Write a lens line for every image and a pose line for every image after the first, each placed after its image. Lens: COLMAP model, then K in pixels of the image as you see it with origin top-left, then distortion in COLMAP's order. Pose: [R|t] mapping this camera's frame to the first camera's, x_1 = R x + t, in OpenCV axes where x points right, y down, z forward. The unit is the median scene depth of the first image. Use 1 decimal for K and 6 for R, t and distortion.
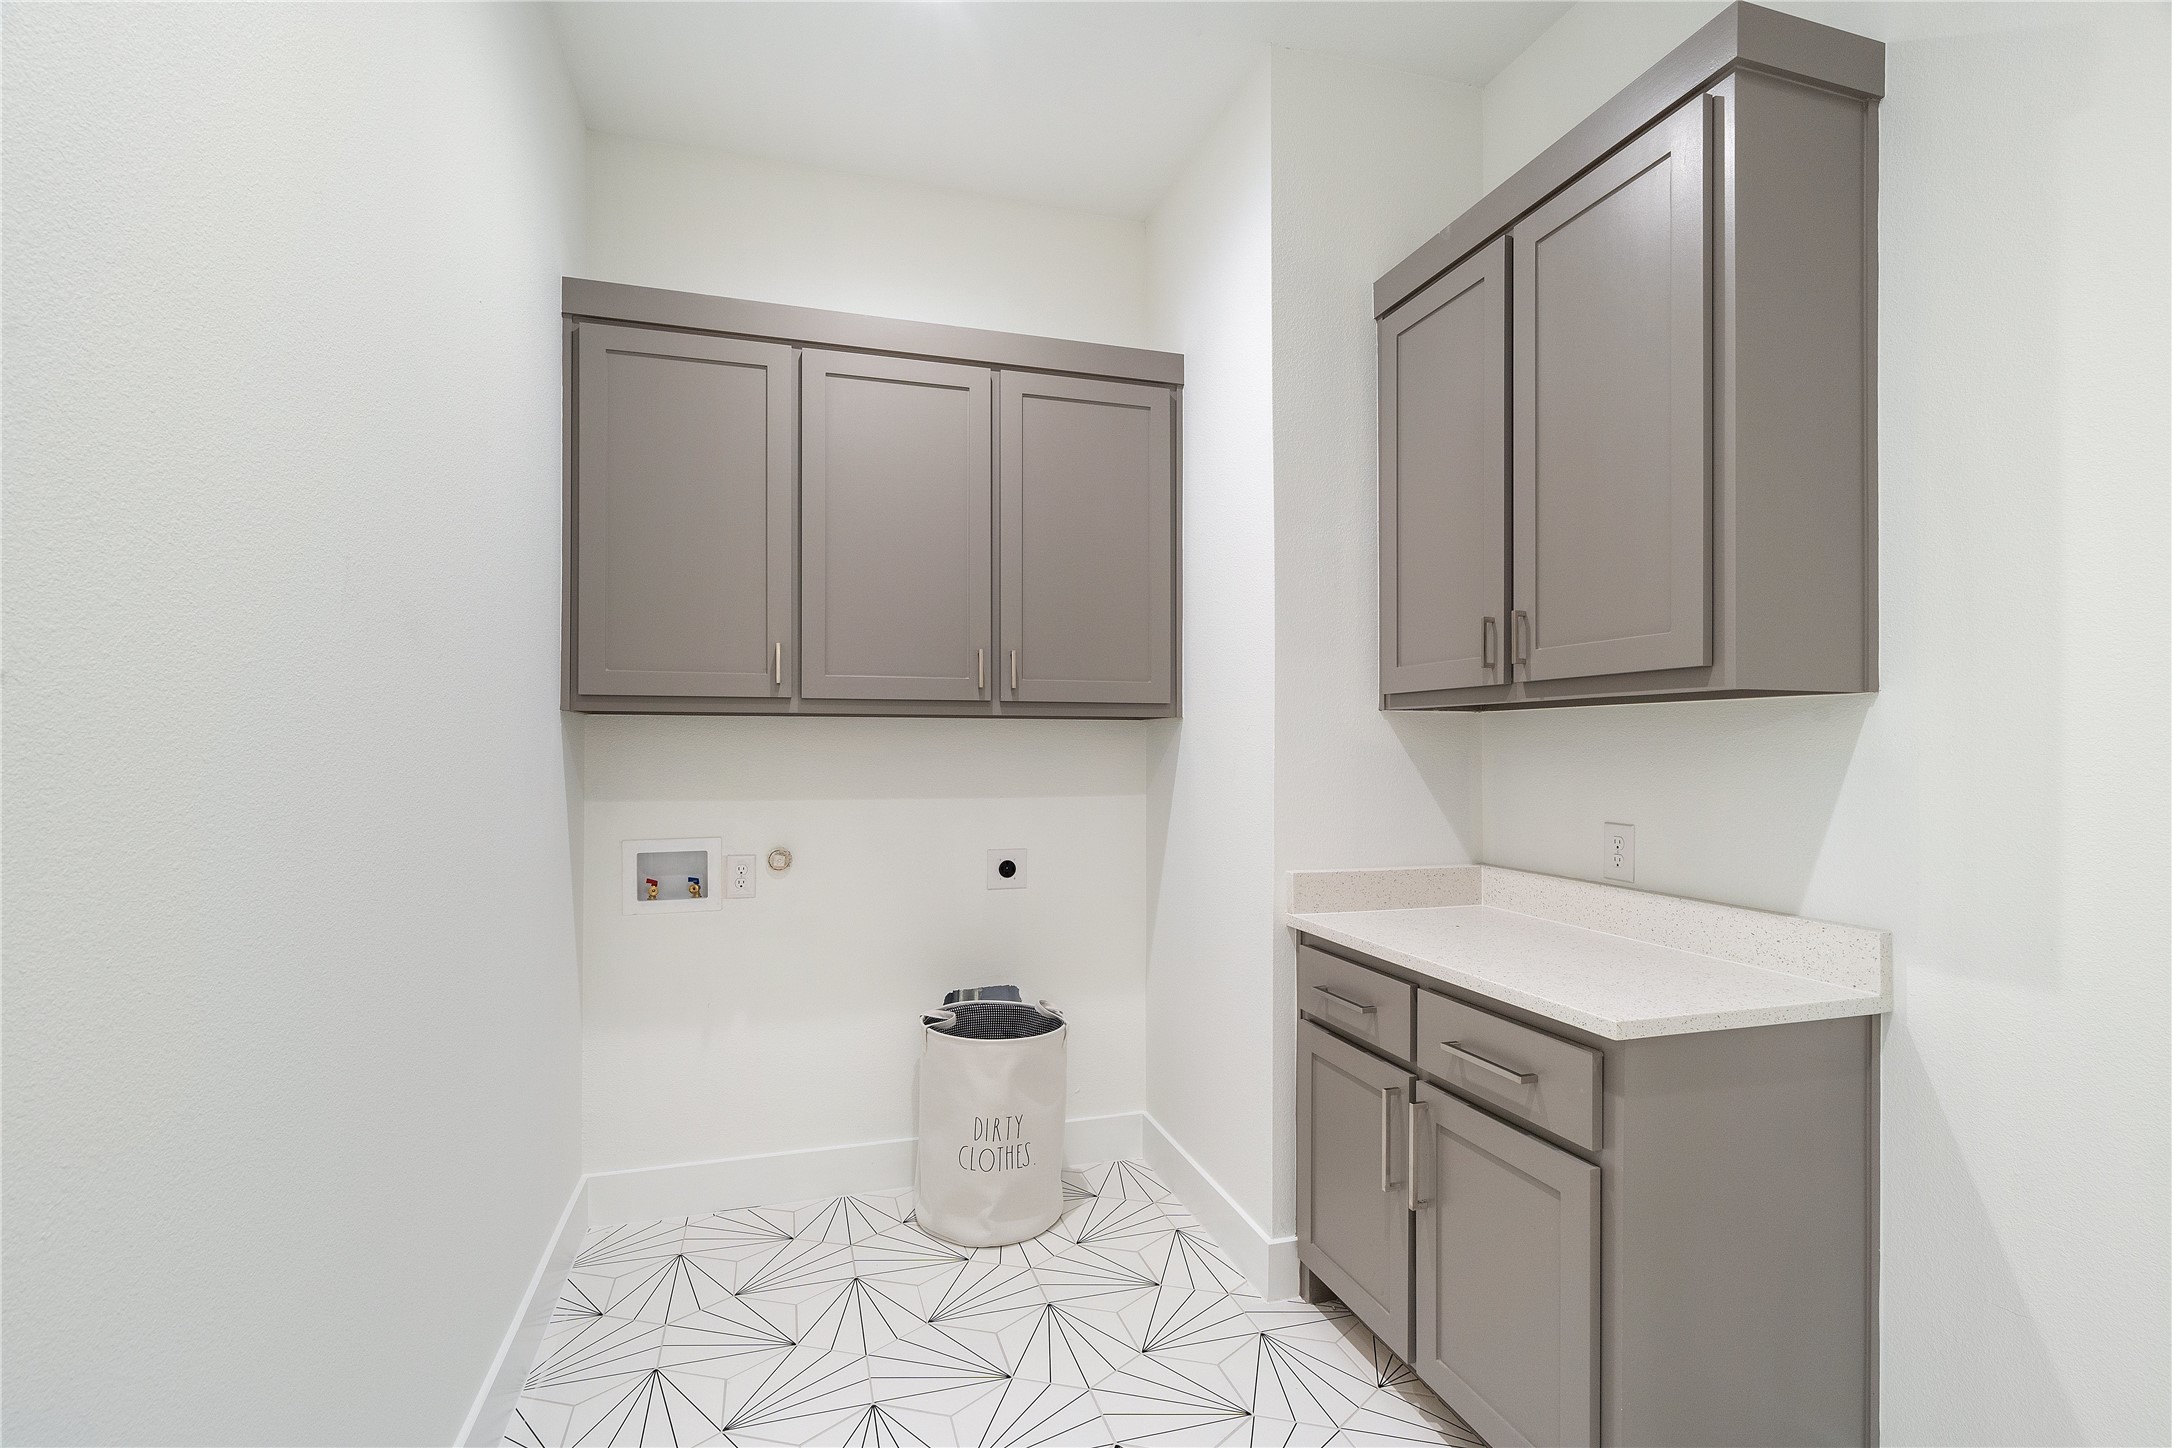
lens RADIAL K [[986.1, 0, 1084.6], [0, 986.1, 739.2], [0, 0, 1]] dist [-0.005359, 0.001710]
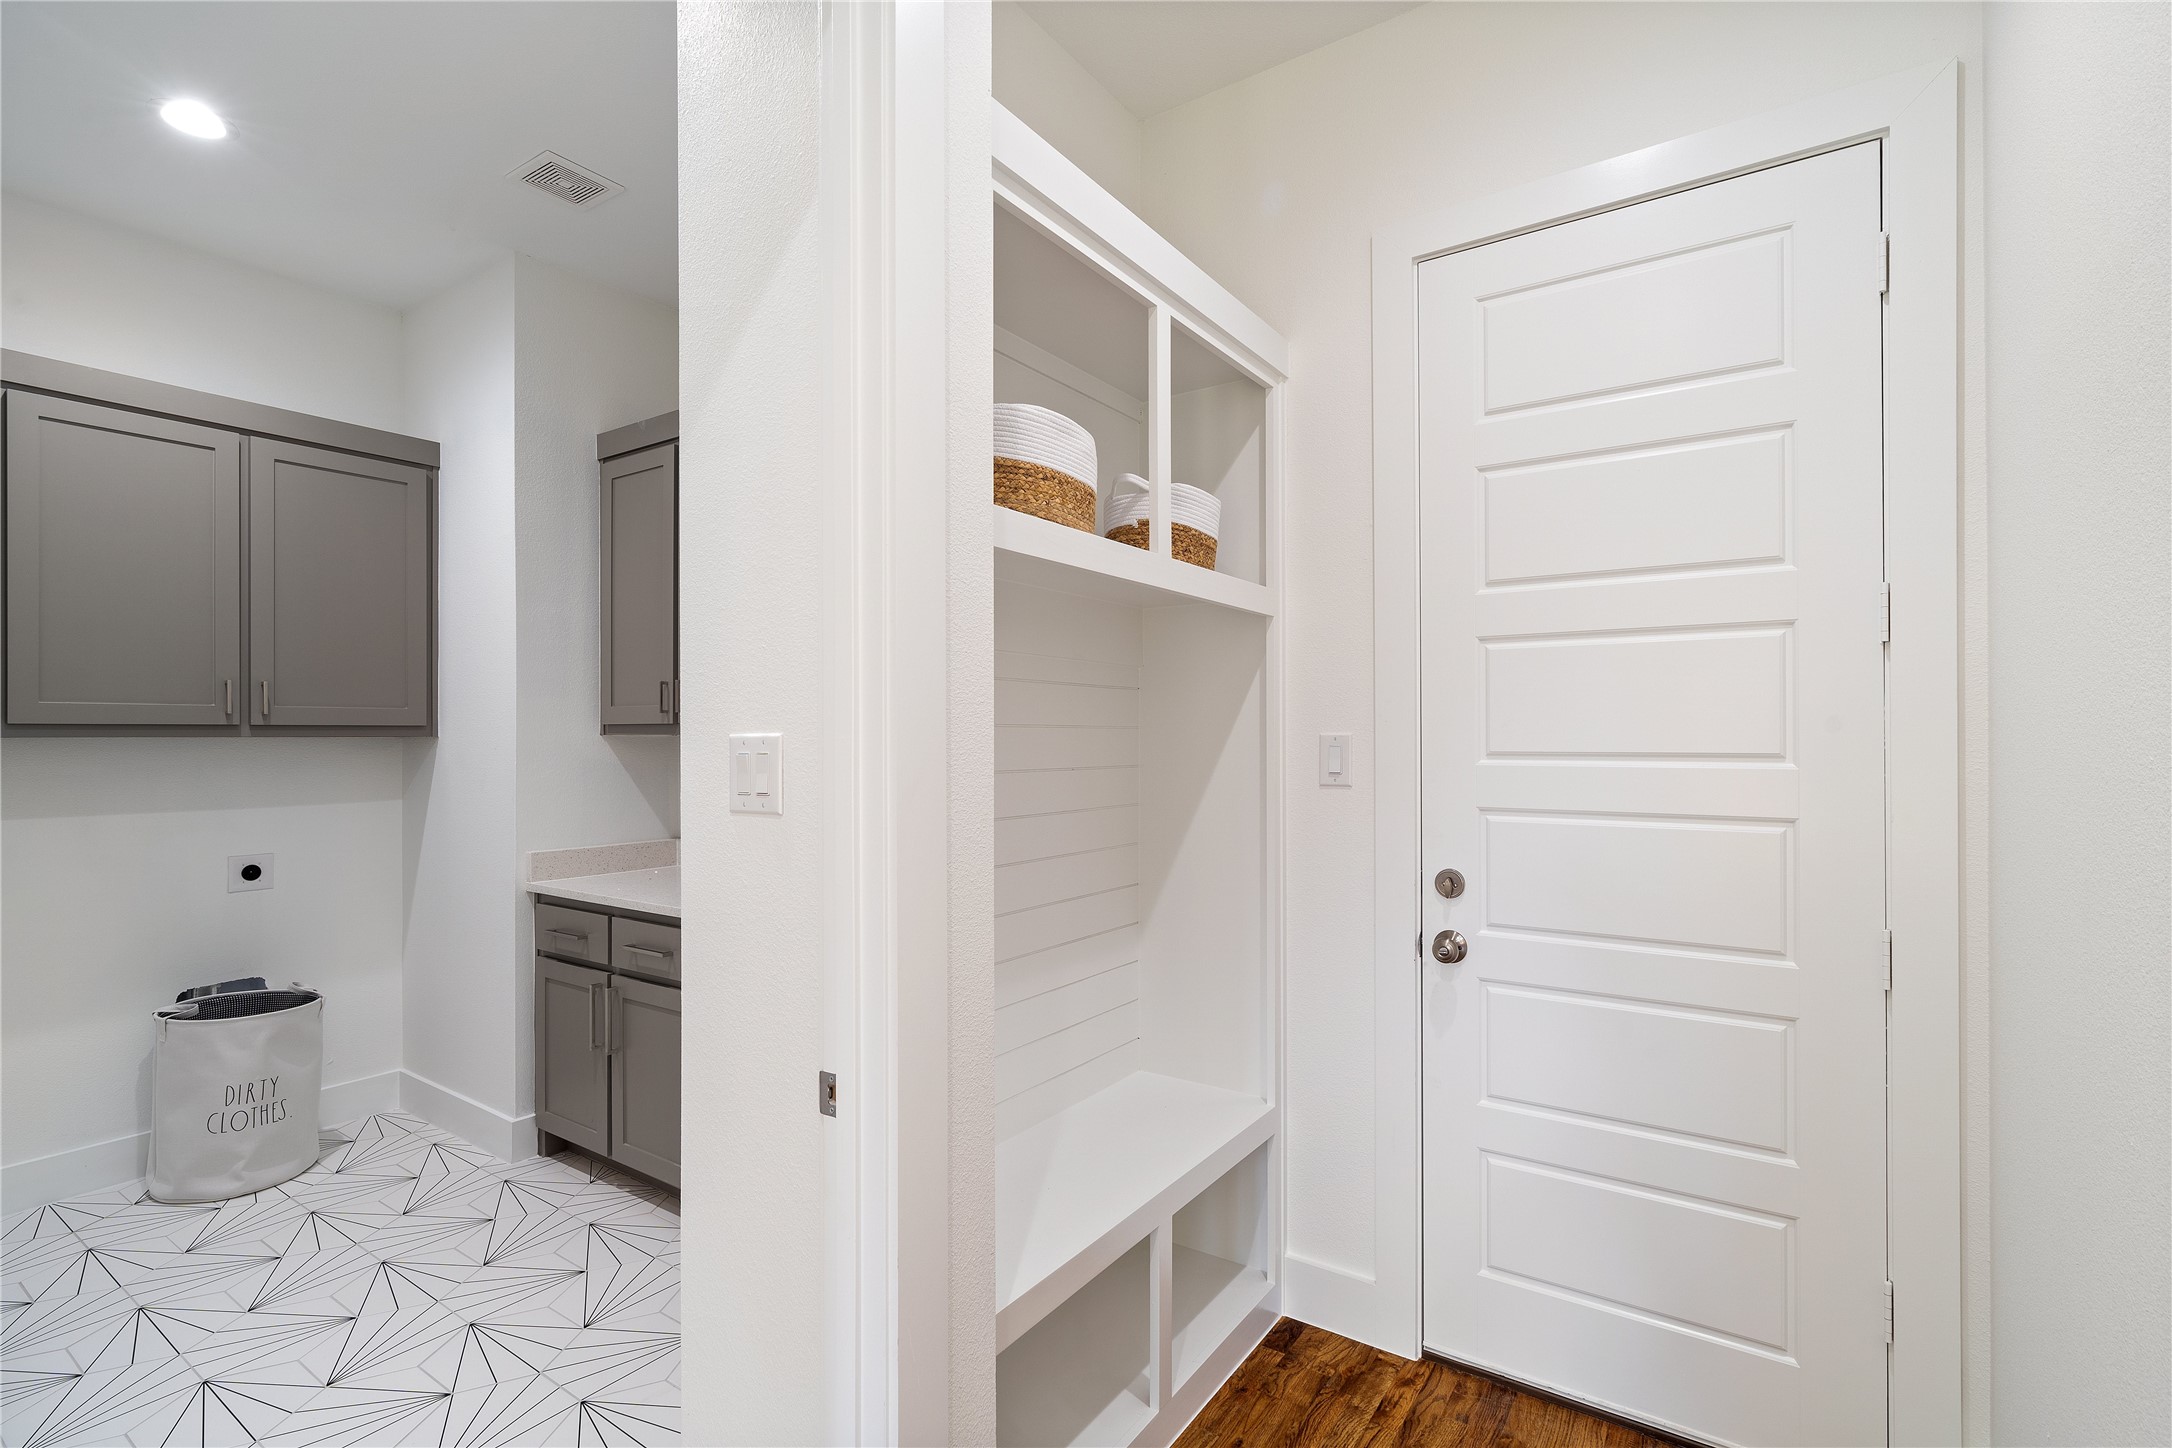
lens RADIAL K [[986.1, 0, 1079.2], [0, 986.1, 735.8], [0, 0, 1]] dist [-0.005359, 0.001710]
pose [[0.782860, -0.001547, 0.622197, -0.044415], [-0.003490, 0.999970, 0.006877, -0.038729], [-0.622189, -0.007555, 0.782831, -0.523630]]
